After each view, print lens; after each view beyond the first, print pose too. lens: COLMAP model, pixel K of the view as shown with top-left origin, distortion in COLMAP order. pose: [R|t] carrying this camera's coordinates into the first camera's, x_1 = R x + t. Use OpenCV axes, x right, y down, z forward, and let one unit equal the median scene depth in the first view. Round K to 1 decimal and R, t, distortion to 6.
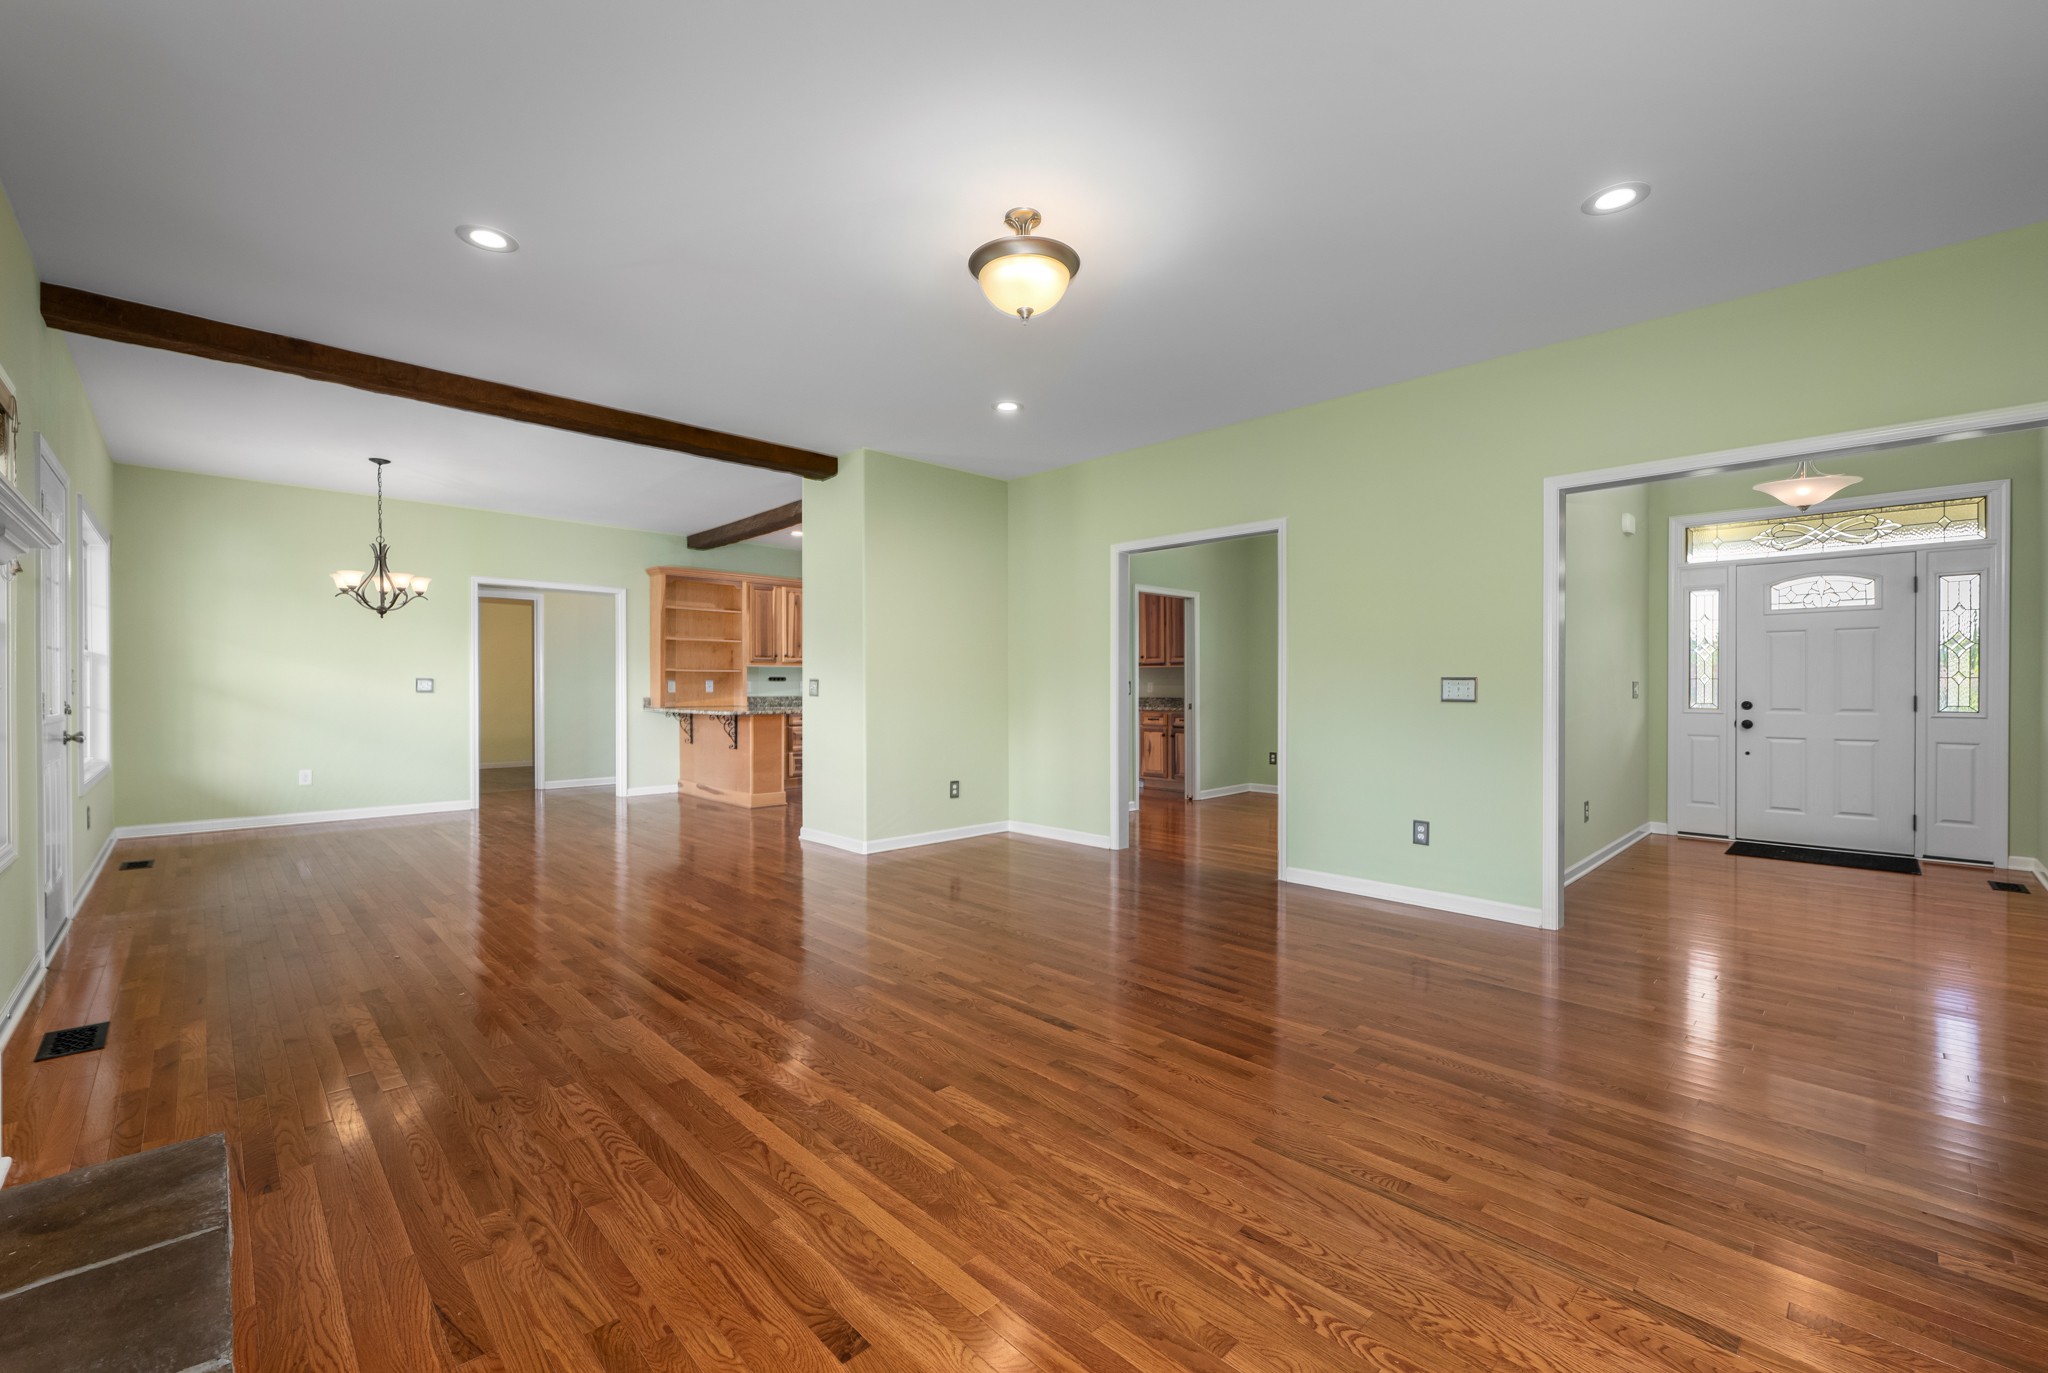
lens RADIAL K [[836.4, 0, 1051.4], [0, 836.4, 690.2], [0, 0, 1]] dist [-0.003713, 0.001489]
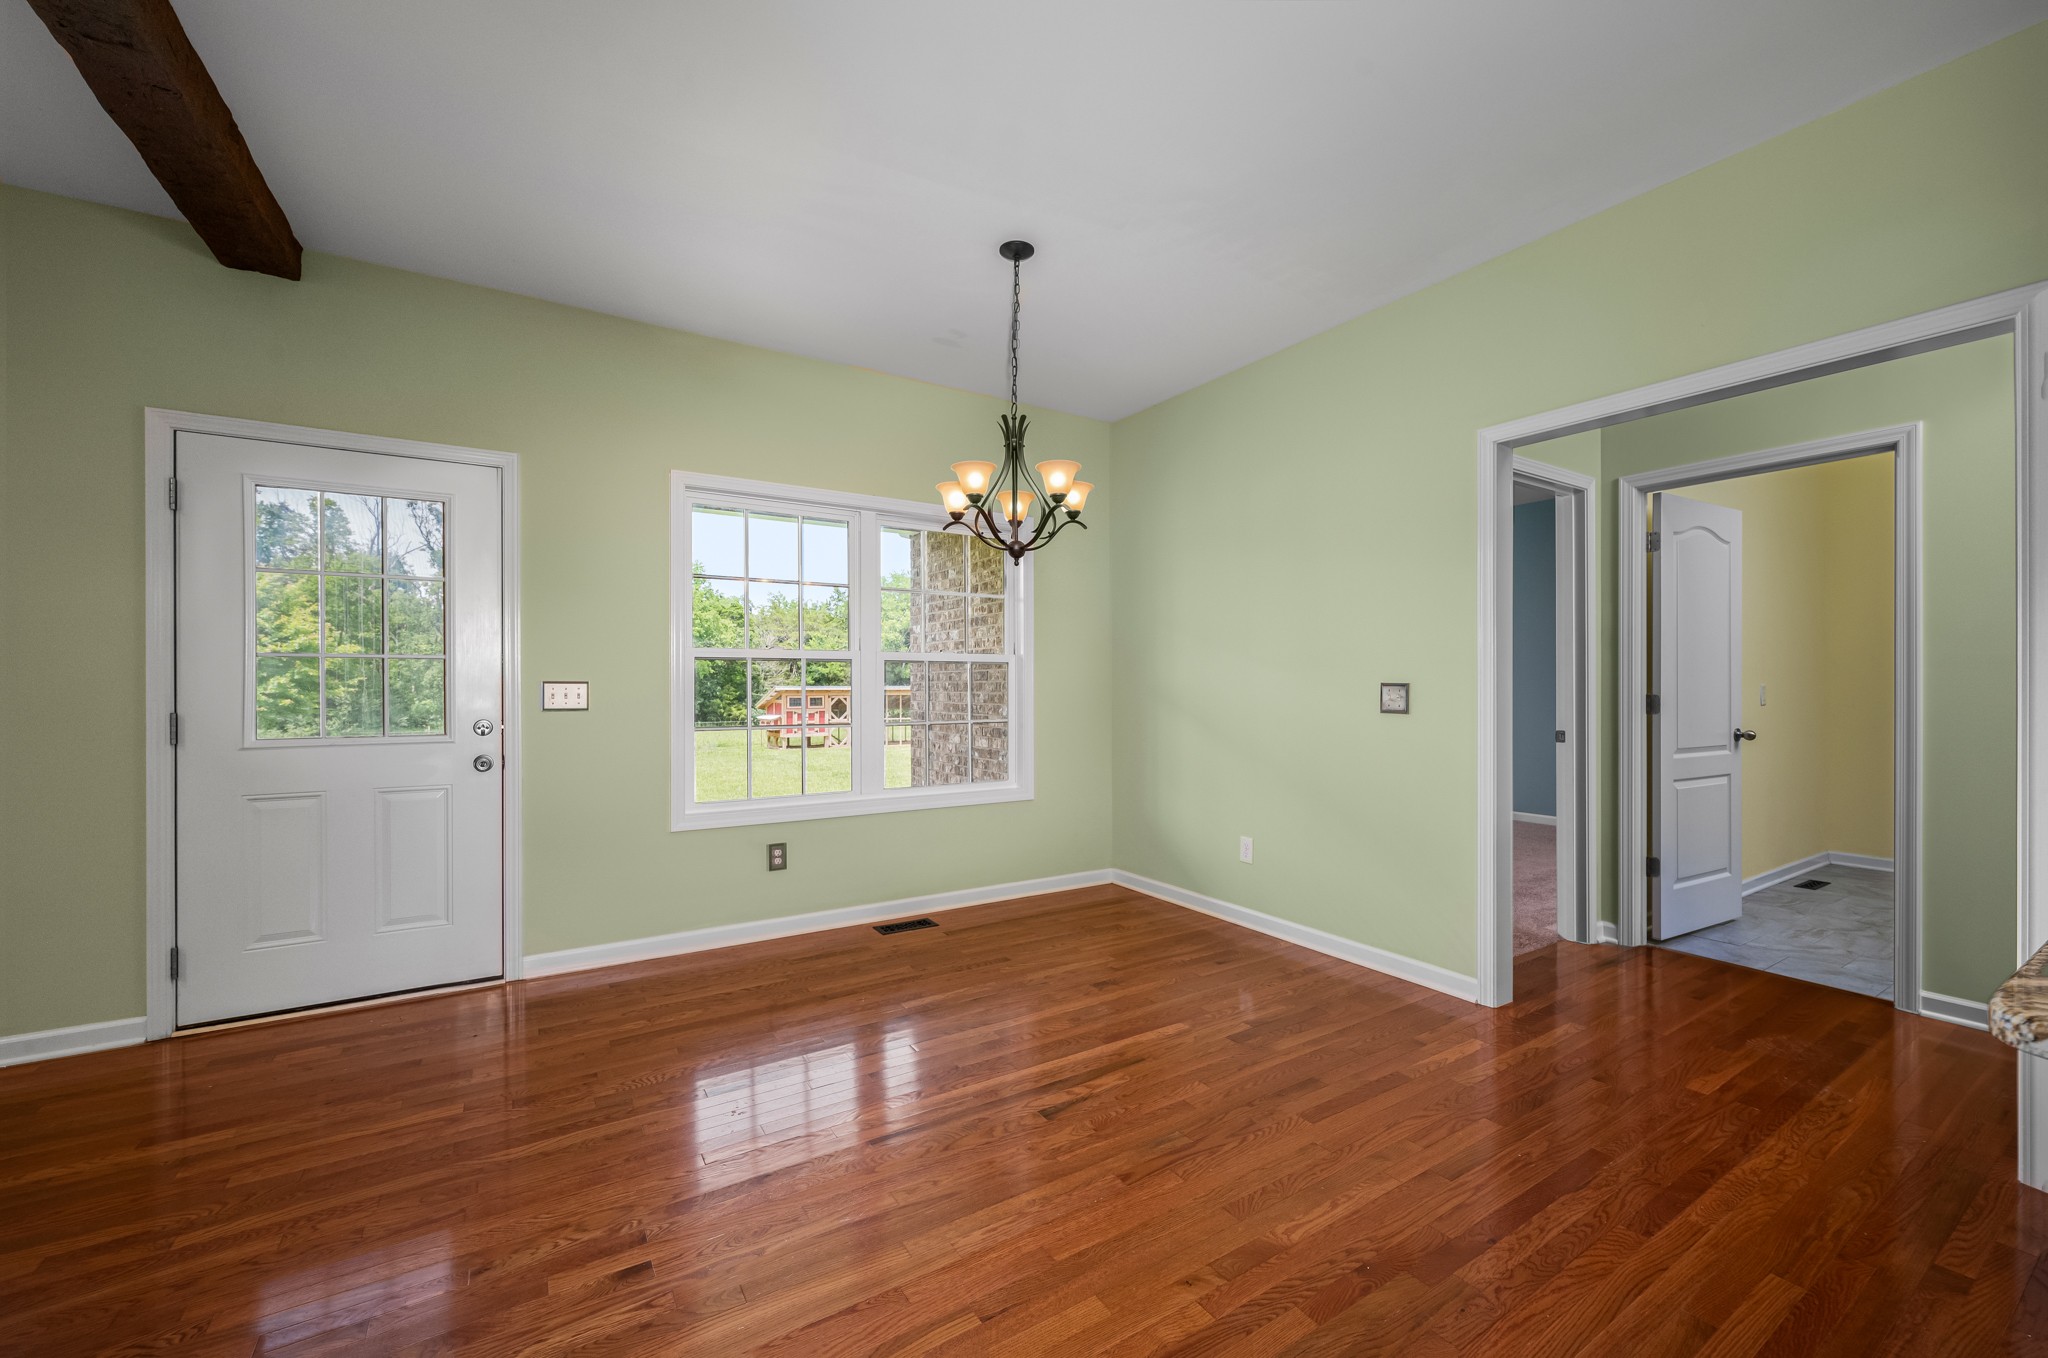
lens RADIAL K [[813.2, 0, 1030.1], [0, 813.2, 684.5], [0, 0, 1]] dist [-0.000009, 0.000081]
pose [[-0.221097, -0.002737, -0.975248, -0.225631], [-0.002468, 0.999994, -0.002247, -0.009518], [0.975249, 0.001910, -0.221103, 0.760273]]
